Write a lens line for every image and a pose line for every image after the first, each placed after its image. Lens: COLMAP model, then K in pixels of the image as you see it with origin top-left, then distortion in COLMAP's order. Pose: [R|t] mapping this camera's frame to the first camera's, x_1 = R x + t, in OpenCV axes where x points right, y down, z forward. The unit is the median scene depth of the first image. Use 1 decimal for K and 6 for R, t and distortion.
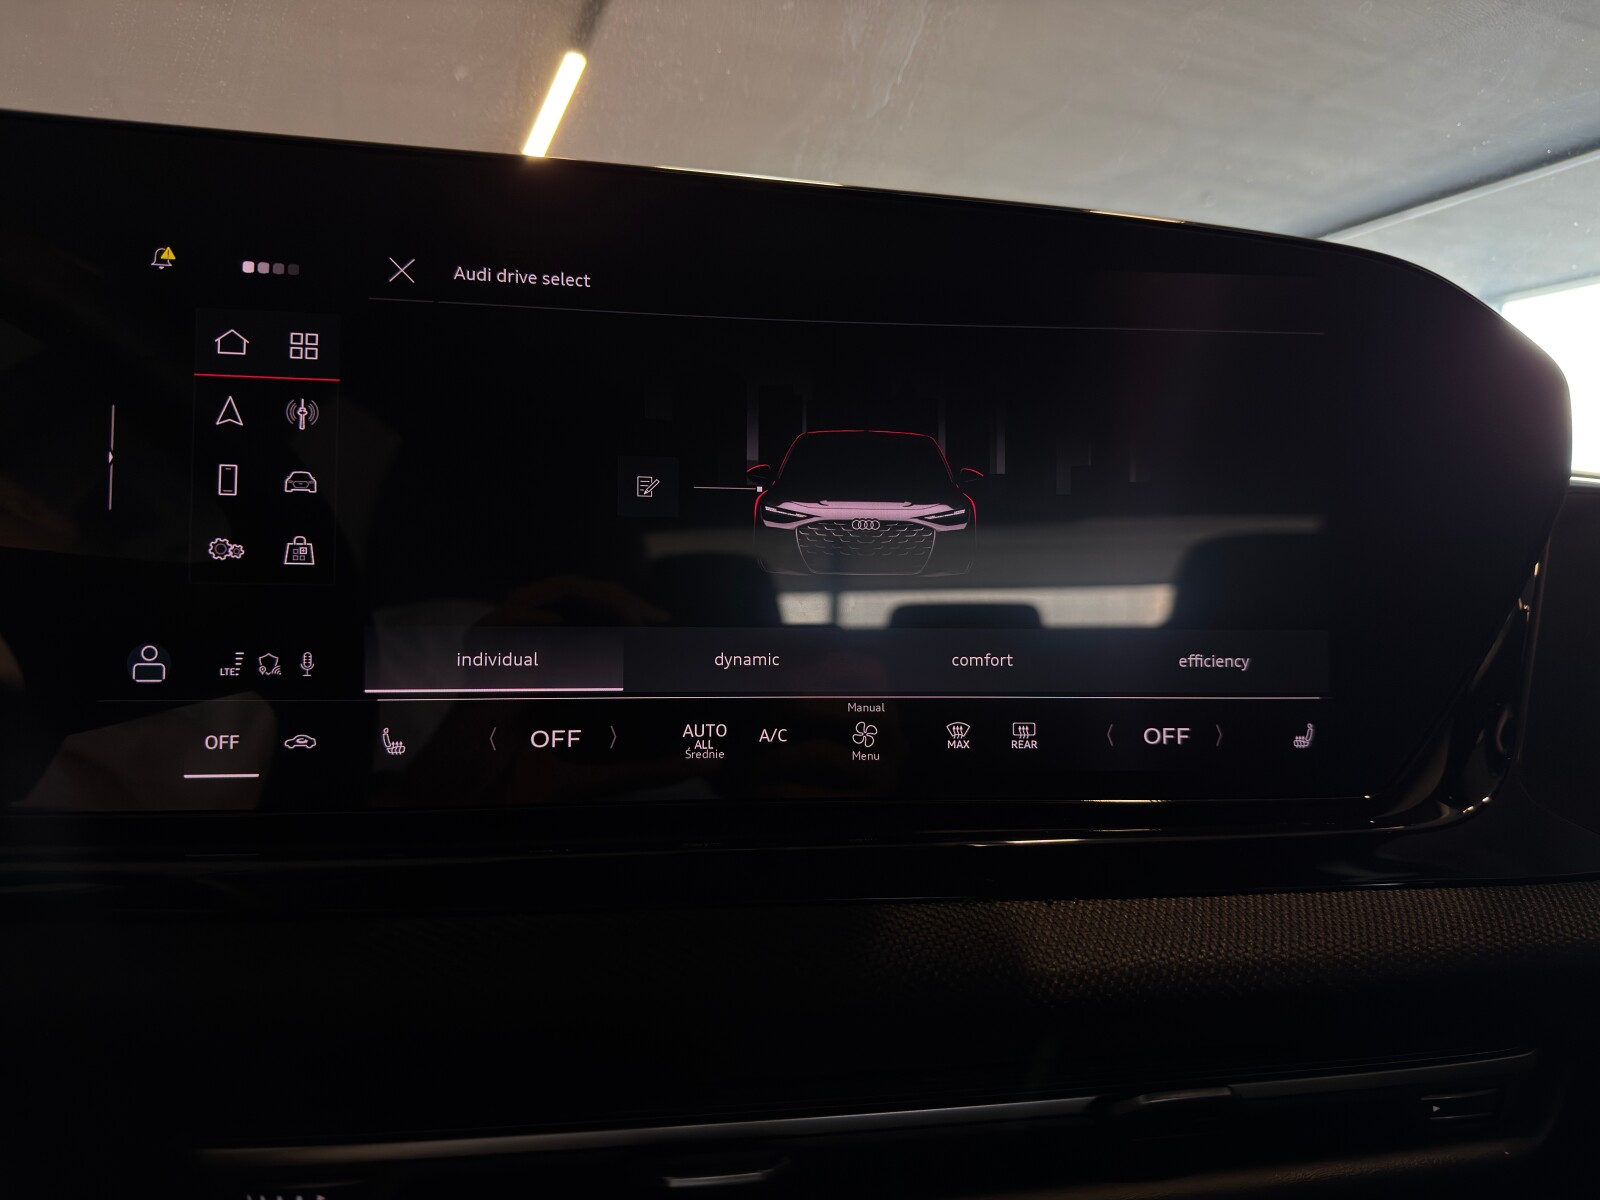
lens RADIAL K [[1164.7, 0, 800.0], [0, 1164.7, 600.0], [0, 0, 1]] dist [0.101358, -0.194651]
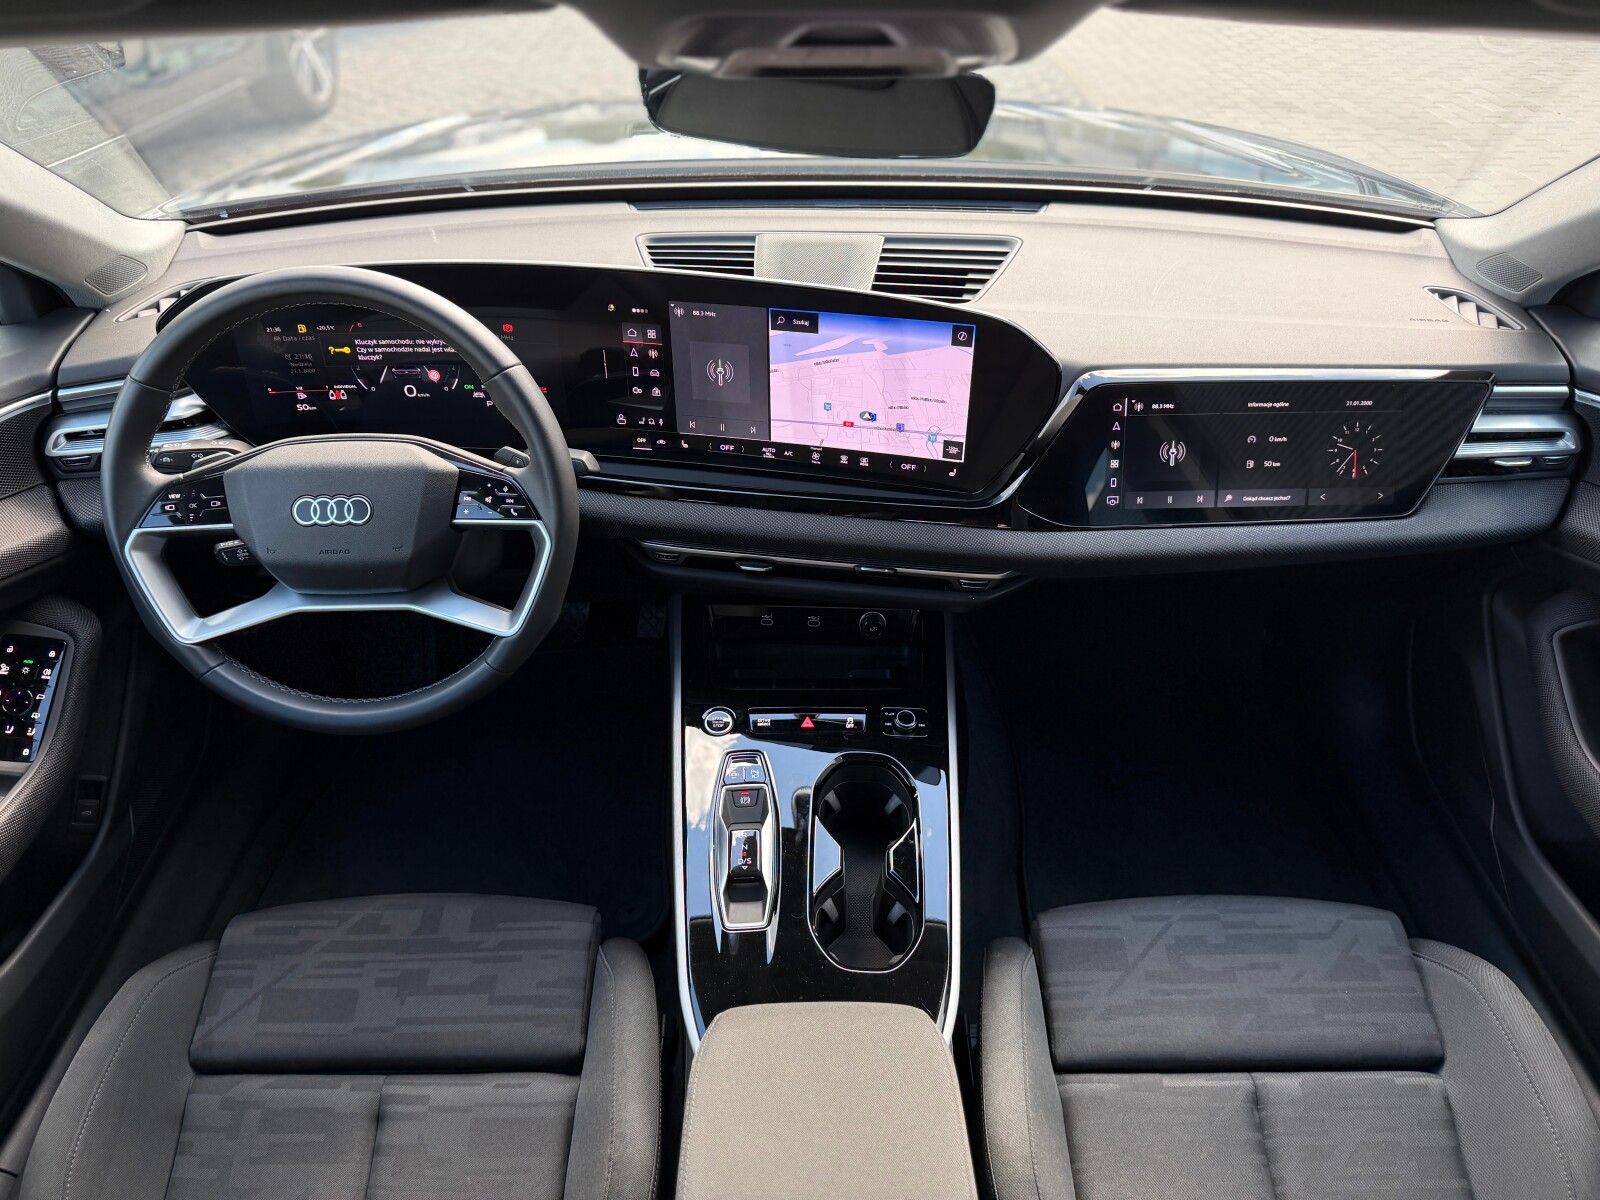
lens RADIAL K [[1135.0, 0, 794.8], [0, 1135.0, 604.7], [0, 0, 1]] dist [0.124245, -0.194846]
pose [[0.932586, 0.187877, -0.308196, 1.130000], [0.023004, 0.821181, 0.570204, -1.450103], [0.360213, -0.538854, 0.761500, -1.785527]]
